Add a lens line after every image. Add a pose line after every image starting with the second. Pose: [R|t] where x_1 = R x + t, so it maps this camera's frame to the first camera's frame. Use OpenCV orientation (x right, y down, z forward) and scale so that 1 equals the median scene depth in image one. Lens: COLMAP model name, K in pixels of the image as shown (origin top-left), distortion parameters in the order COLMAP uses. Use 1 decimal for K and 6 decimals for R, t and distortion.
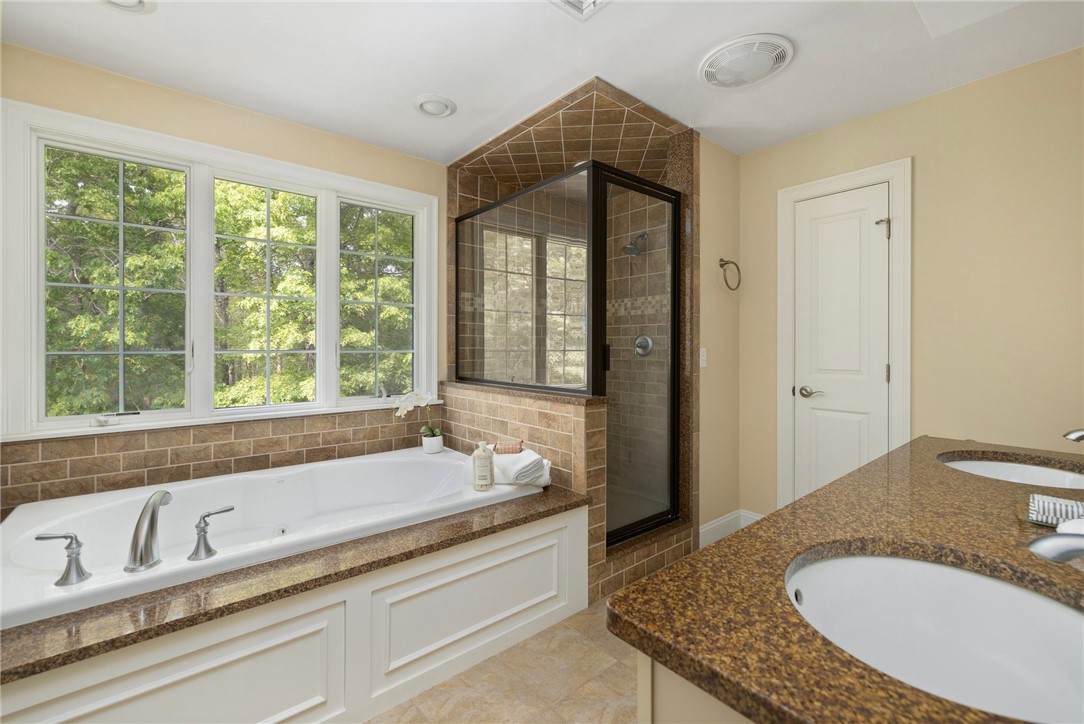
lens RADIAL K [[460.3, 0, 530.2], [0, 460.3, 348.0], [0, 0, 1]] dist [-0.001691, 0.000659]
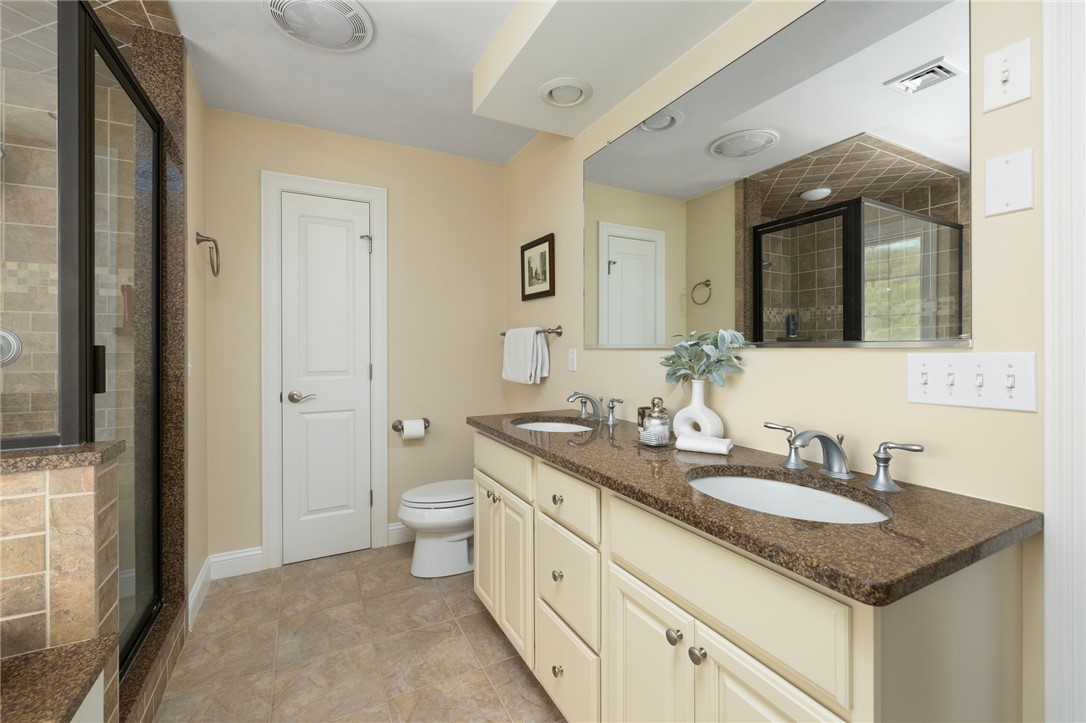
lens RADIAL K [[461.1, 0, 538.6], [0, 461.1, 349.7], [0, 0, 1]] dist [-0.001691, 0.000659]
pose [[0.211944, -0.004173, 0.977273, -0.204456], [0.006786, 0.999973, 0.002798, -0.000363], [-0.977258, 0.006039, 0.211967, 0.298700]]
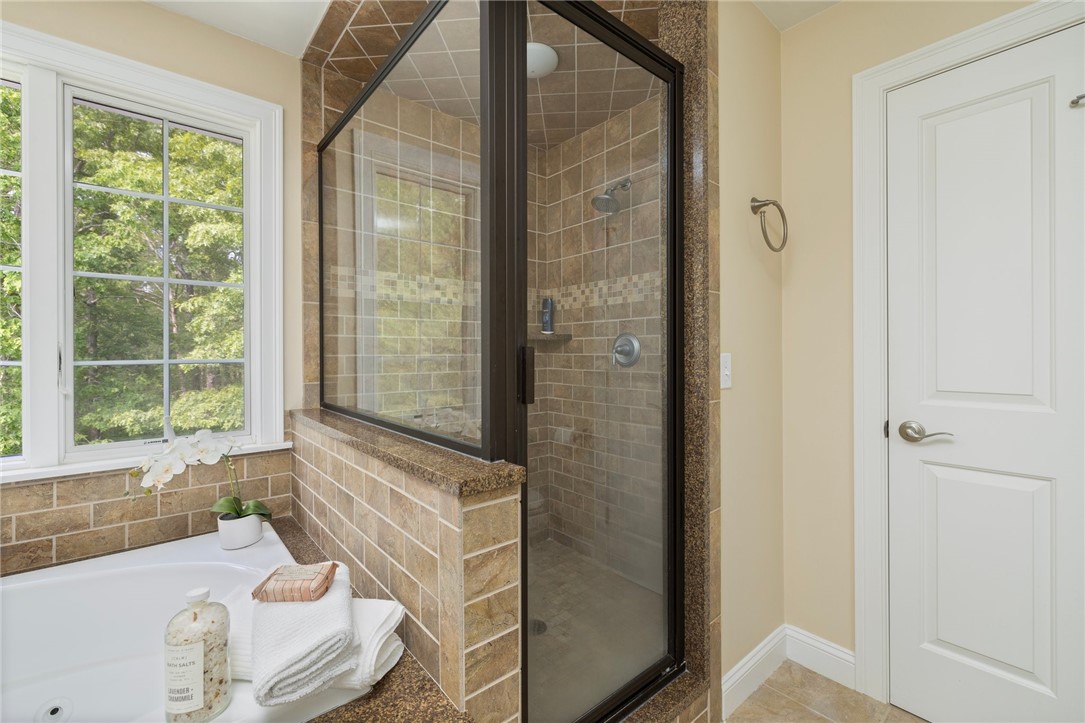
lens RADIAL K [[460.7, 0, 532.7], [0, 460.7, 353.1], [0, 0, 1]] dist [-0.001691, 0.000659]
pose [[0.999923, -0.005787, 0.010944, 0.132661], [0.005822, 0.999978, -0.003189, 0.000116], [-0.010925, 0.003252, 0.999935, 0.431727]]
